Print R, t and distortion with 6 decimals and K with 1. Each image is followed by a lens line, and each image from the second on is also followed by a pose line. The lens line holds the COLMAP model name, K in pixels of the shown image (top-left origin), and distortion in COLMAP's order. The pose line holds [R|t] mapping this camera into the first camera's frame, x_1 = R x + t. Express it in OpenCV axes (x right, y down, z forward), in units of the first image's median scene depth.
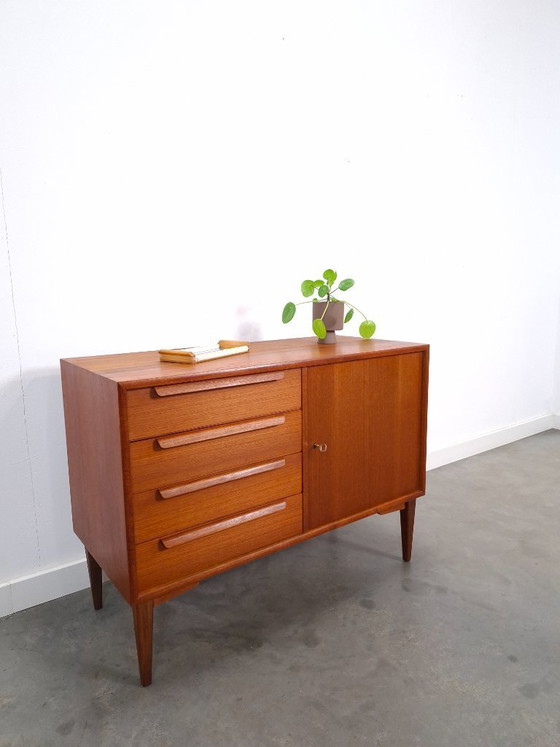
lens RADIAL K [[522.0, 0, 279.4], [0, 522.0, 370.2], [0, 0, 1]] dist [0.039647, -0.032550]
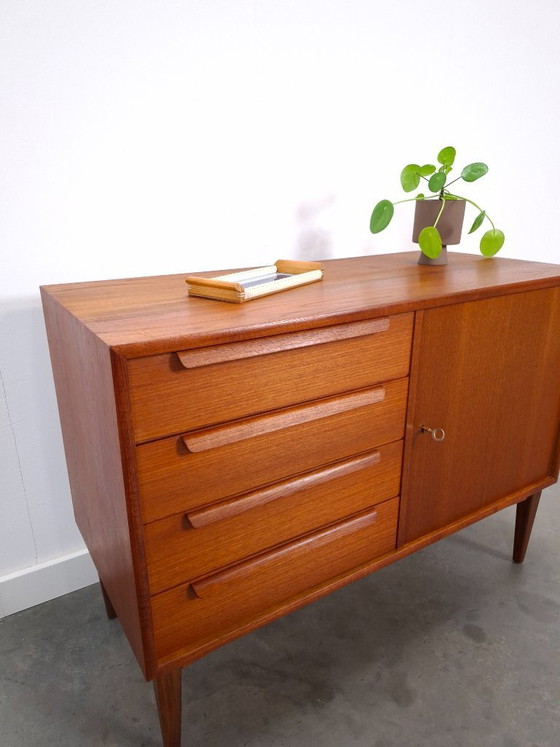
lens RADIAL K [[528.5, 0, 280.0], [0, 528.5, 373.5], [0, 0, 1]] dist [0.047887, -0.038561]
pose [[0.997583, 0.032506, -0.061414, -0.071094], [-0.020719, 0.982778, 0.183626, -0.041397], [0.066325, -0.181909, 0.981076, 0.341665]]
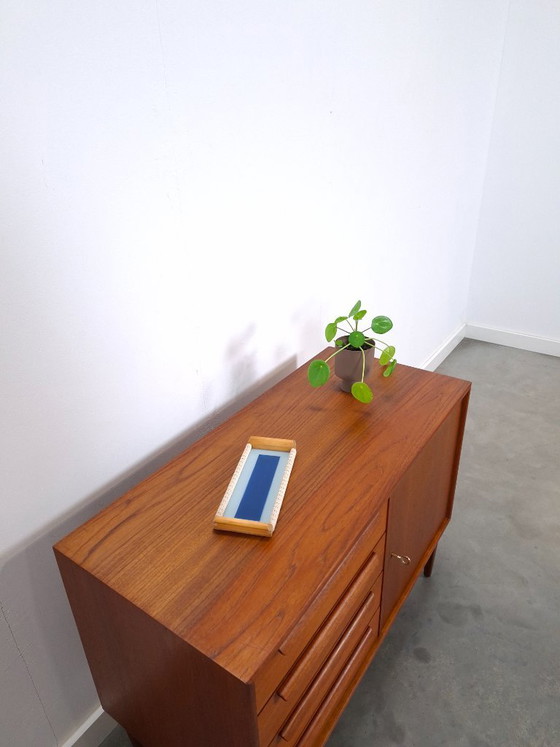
lens RADIAL K [[522.0, 0, 279.4], [0, 522.0, 370.2], [0, 0, 1]] dist [0.039647, -0.032550]
pose [[0.946241, -0.165707, 0.277792, -0.287671], [0.071712, 0.944909, 0.319381, -0.418767], [-0.315412, -0.282291, 0.905995, 0.362781]]
